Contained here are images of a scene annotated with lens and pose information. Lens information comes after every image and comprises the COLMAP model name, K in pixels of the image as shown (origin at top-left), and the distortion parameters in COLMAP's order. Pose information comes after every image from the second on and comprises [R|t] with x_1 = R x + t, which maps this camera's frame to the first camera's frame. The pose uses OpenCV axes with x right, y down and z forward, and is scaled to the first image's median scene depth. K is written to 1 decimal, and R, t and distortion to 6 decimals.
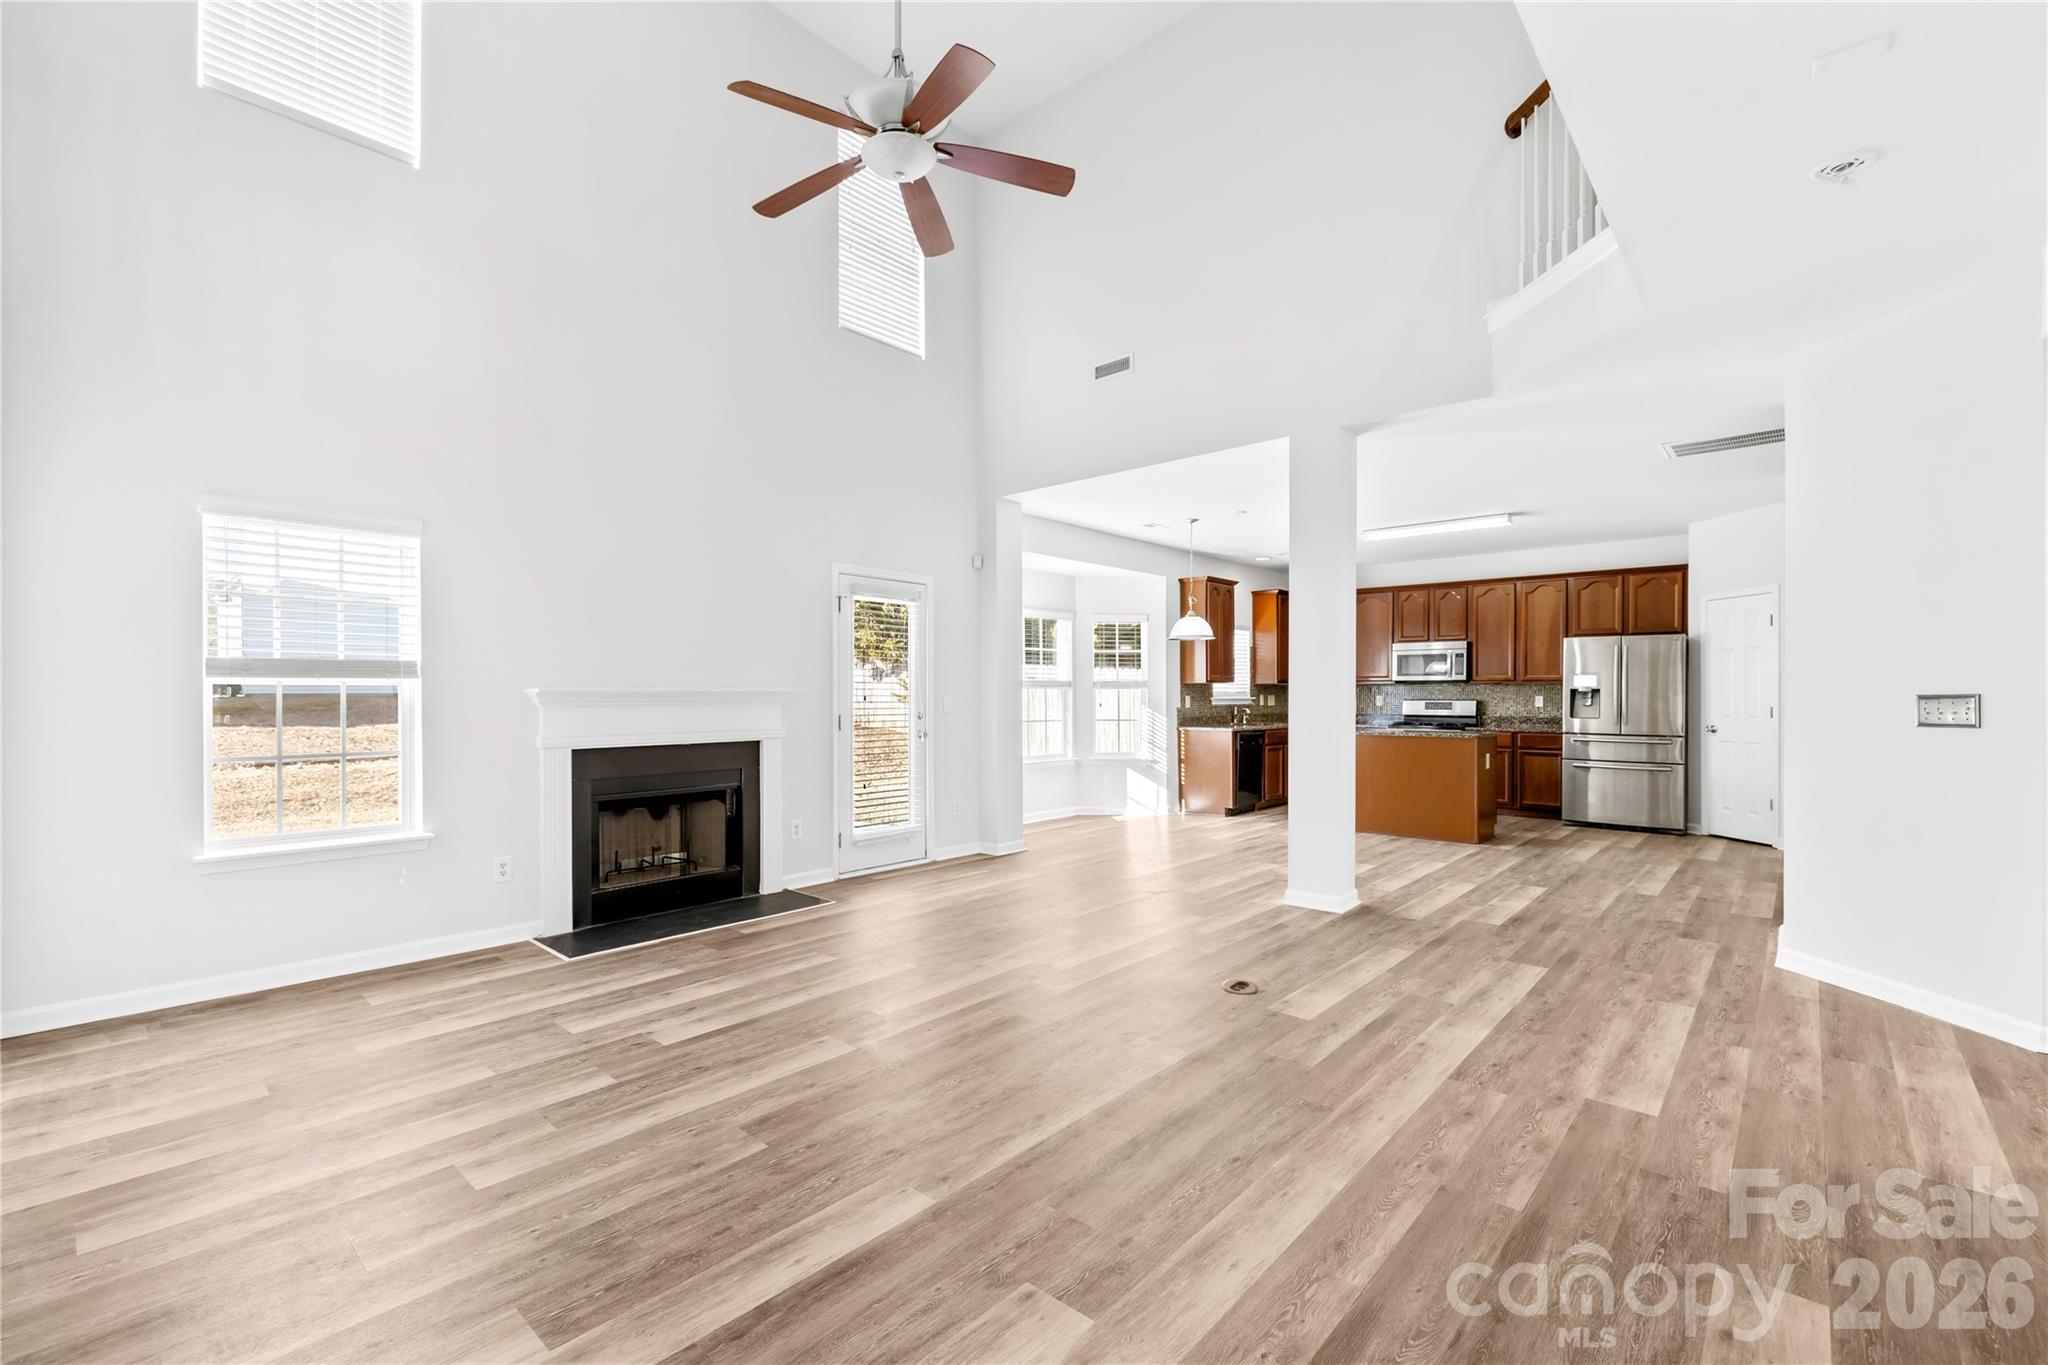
lens RADIAL K [[879.6, 0, 991.7], [0, 879.6, 710.8], [0, 0, 1]] dist [-0.001311, 0.000015]
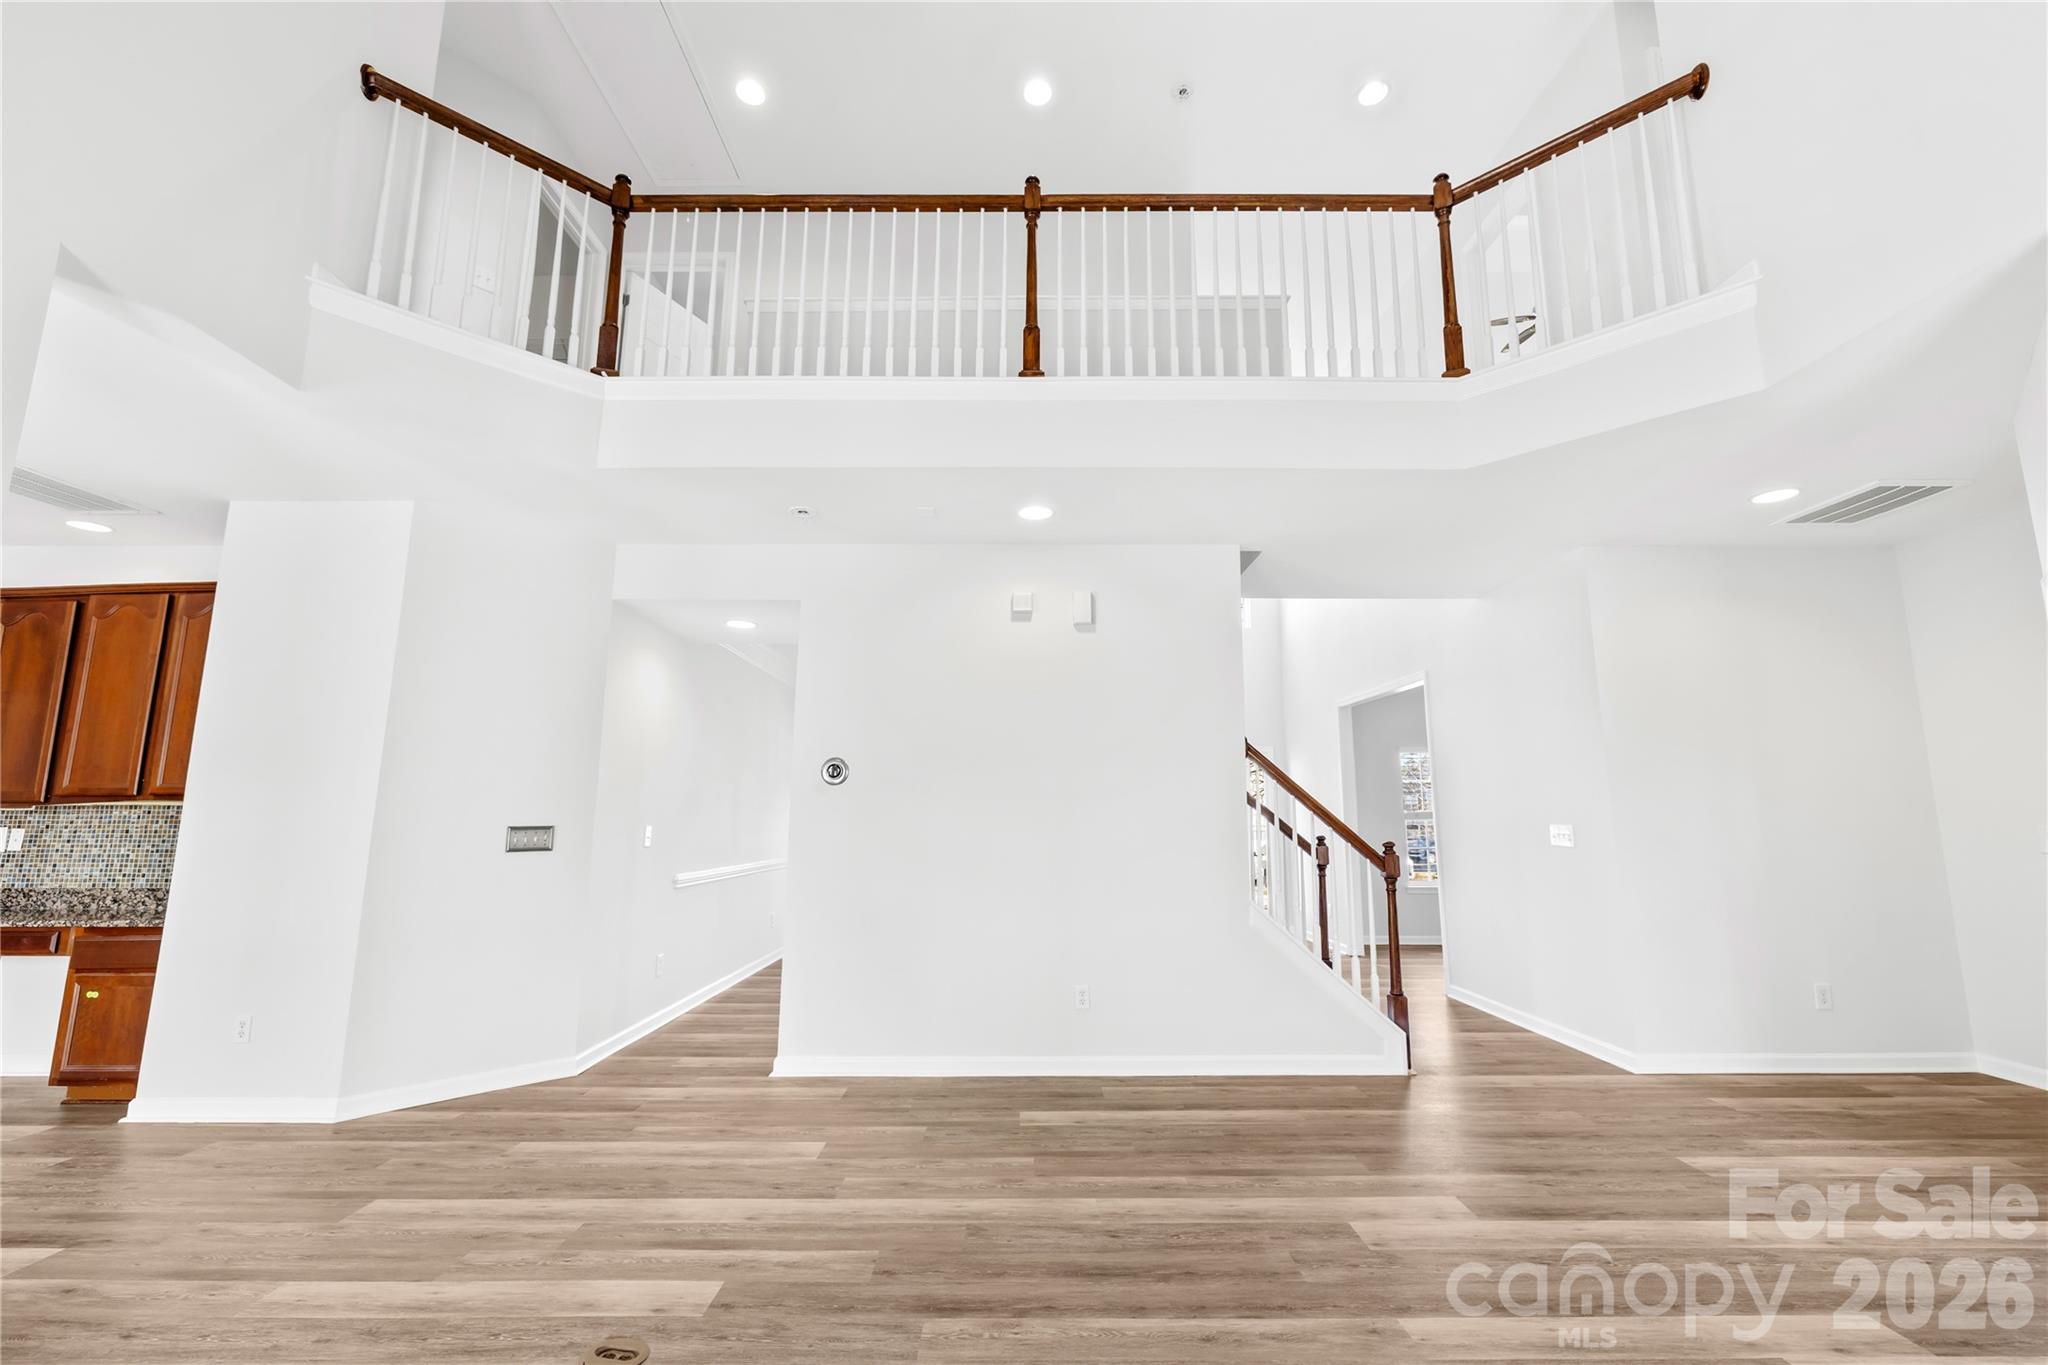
lens RADIAL K [[872.4, 0, 1015.7], [0, 872.4, 684.8], [0, 0, 1]] dist [-0.001028, -0.000040]
pose [[-0.680486, 0.114642, 0.723738, -0.282297], [0.014813, 0.989636, -0.142832, -0.022541], [-0.732611, -0.086474, -0.675132, 1.000908]]
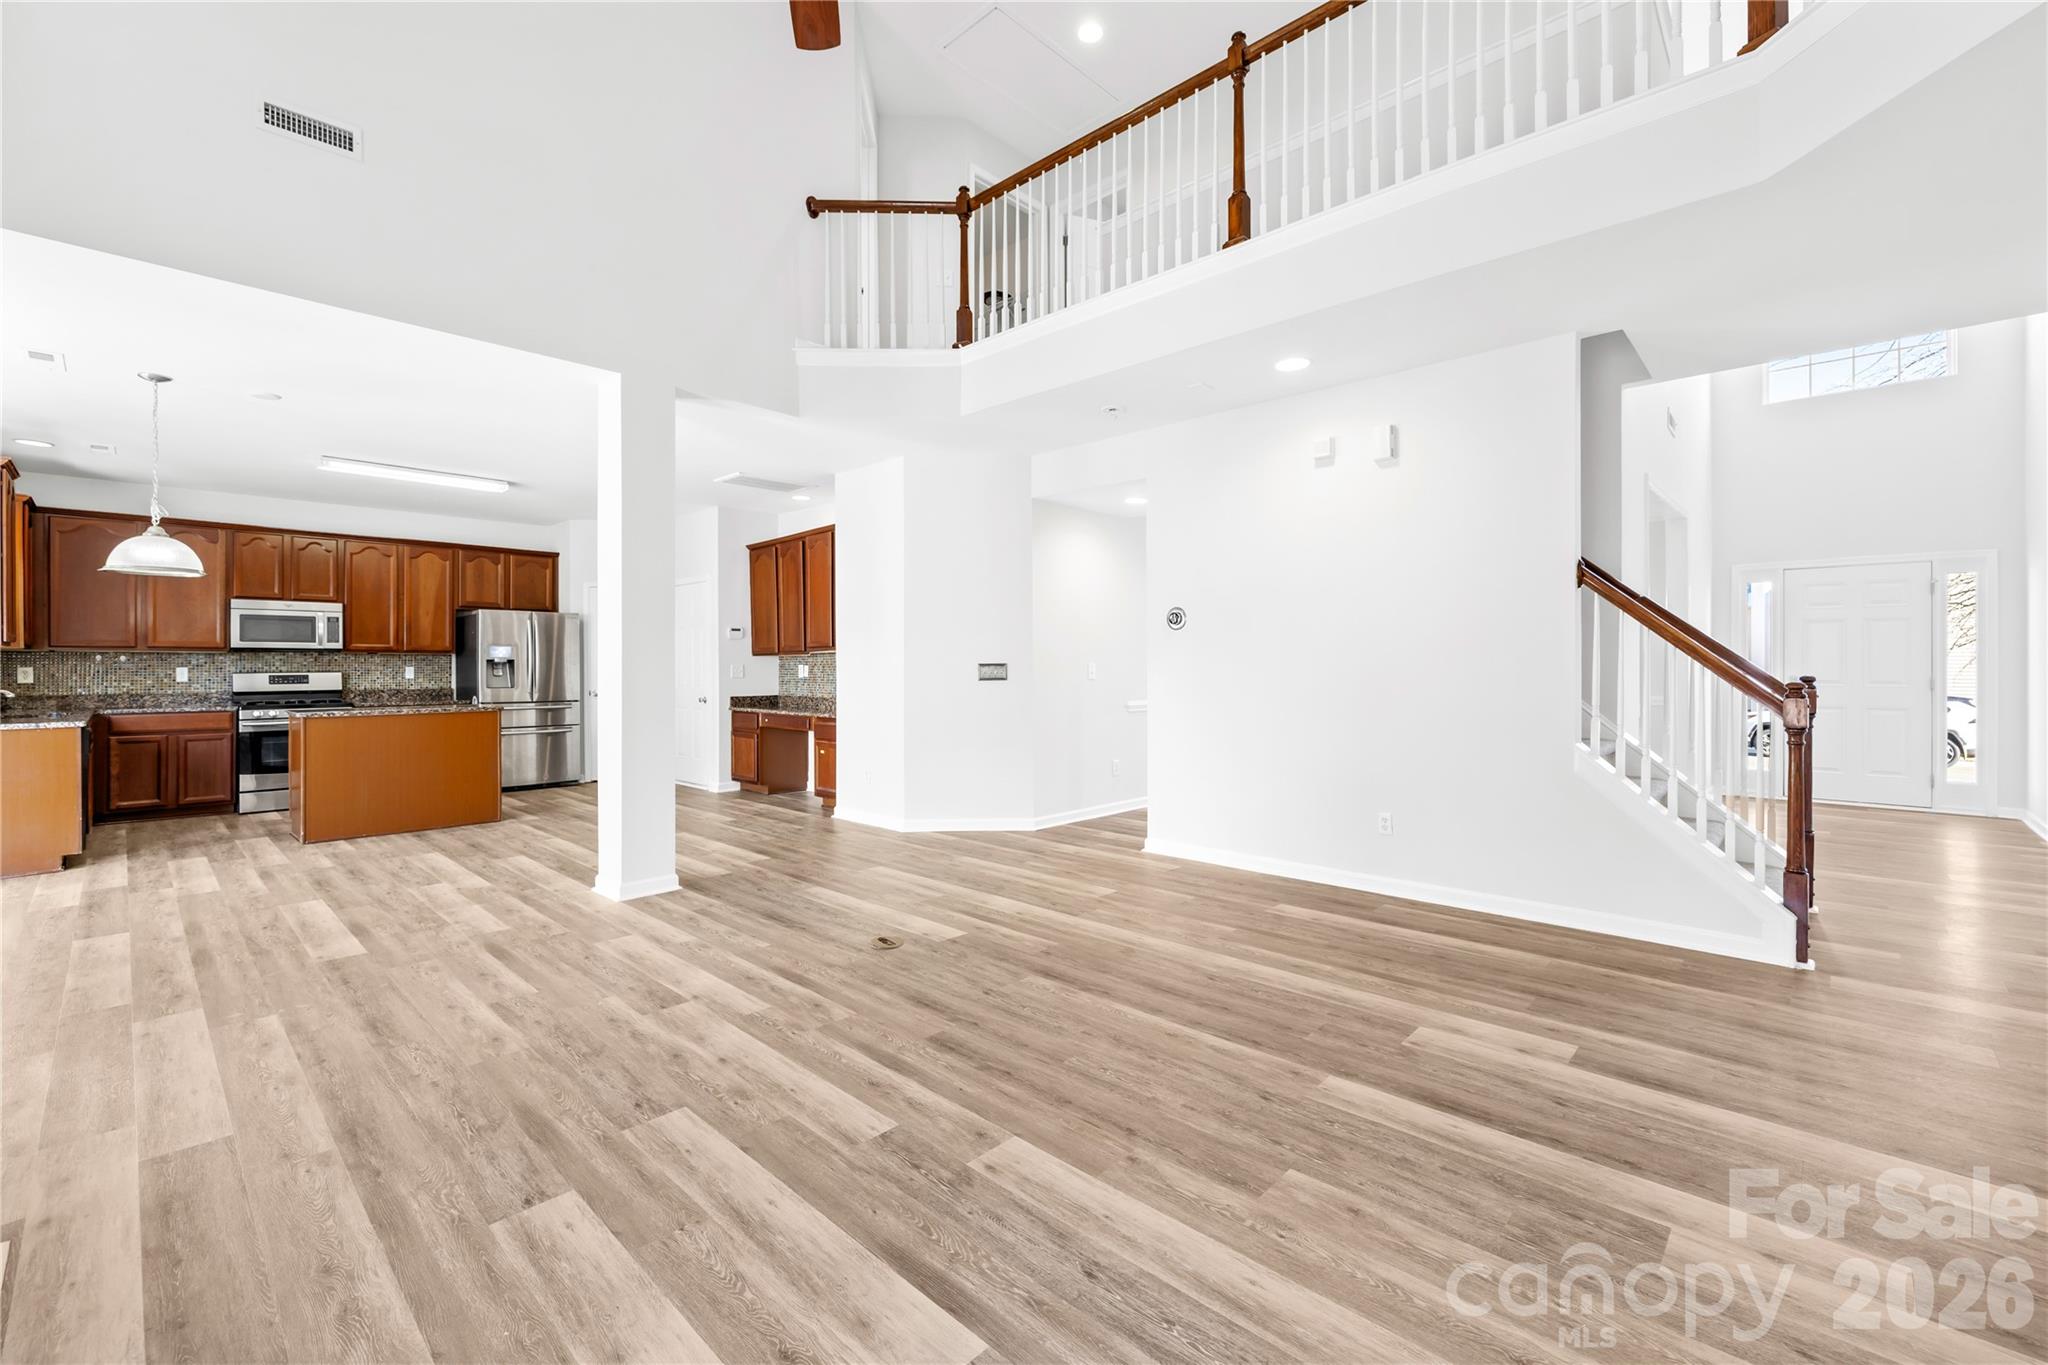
lens RADIAL K [[860.3, 0, 1014.2], [0, 860.3, 670.8], [0, 0, 1]] dist [-0.001186, -0.000302]
pose [[0.016557, -0.007668, 0.999834, -0.603094], [0.021440, 0.999743, 0.007312, -0.011468], [-0.999633, 0.021316, 0.016717, 0.672027]]
